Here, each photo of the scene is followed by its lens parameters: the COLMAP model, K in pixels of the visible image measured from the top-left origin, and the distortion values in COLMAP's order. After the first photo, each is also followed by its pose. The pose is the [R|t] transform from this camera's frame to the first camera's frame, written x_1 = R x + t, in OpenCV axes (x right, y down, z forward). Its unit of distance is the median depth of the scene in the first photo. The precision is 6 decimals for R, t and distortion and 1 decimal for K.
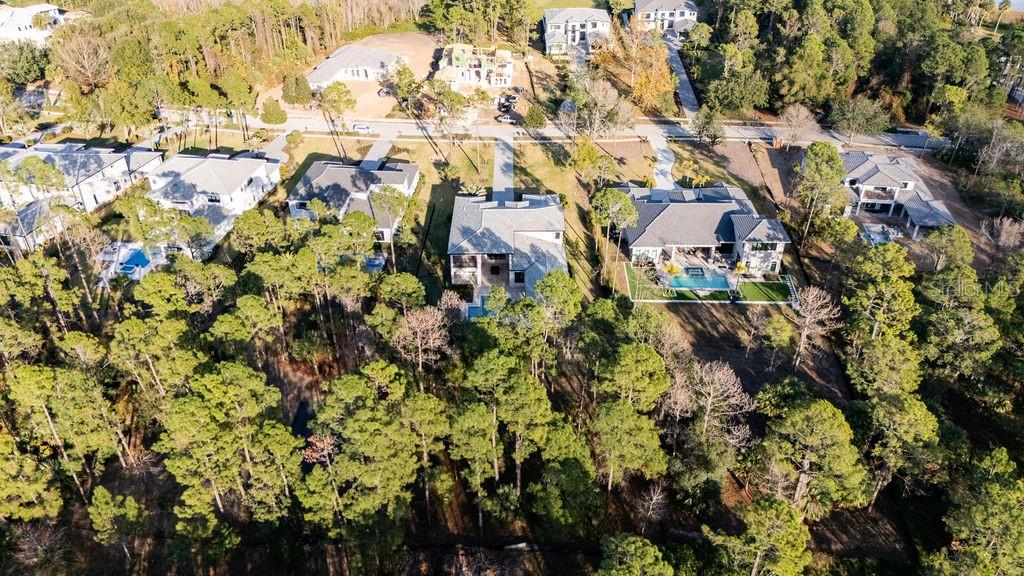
lens RADIAL K [[742.0, 0, 512.0], [0, 742.0, 288.0], [0, 0, 1]] dist [0.000679, -0.000245]
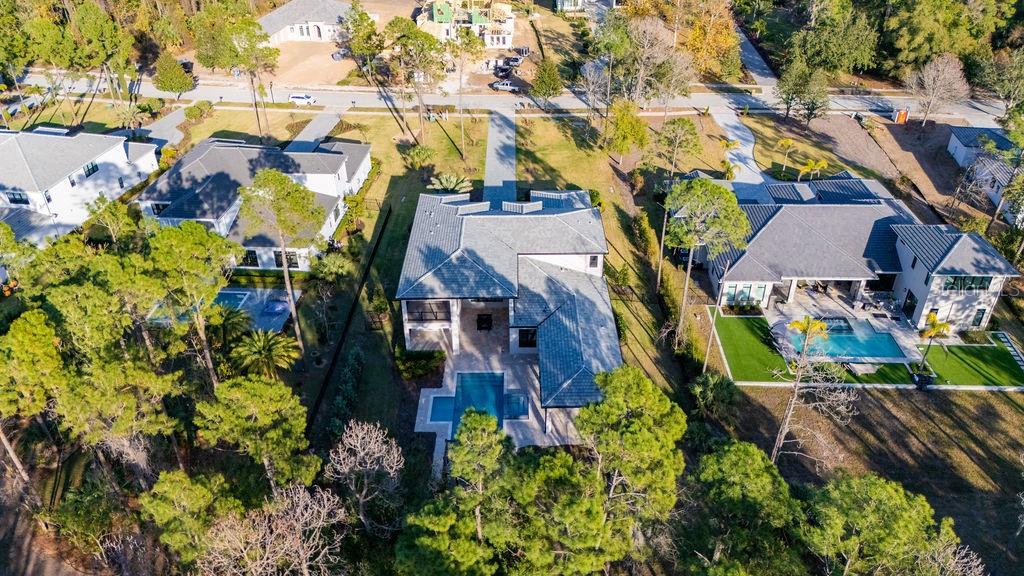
lens RADIAL K [[742.0, 0, 512.0], [0, 742.0, 288.0], [0, 0, 1]] dist [0.000679, -0.000245]
pose [[0.999999, -0.000751, -0.000729, -0.000950], [0.000752, 1.000000, 0.000282, -0.041479], [0.000729, -0.000283, 1.000000, 0.351352]]
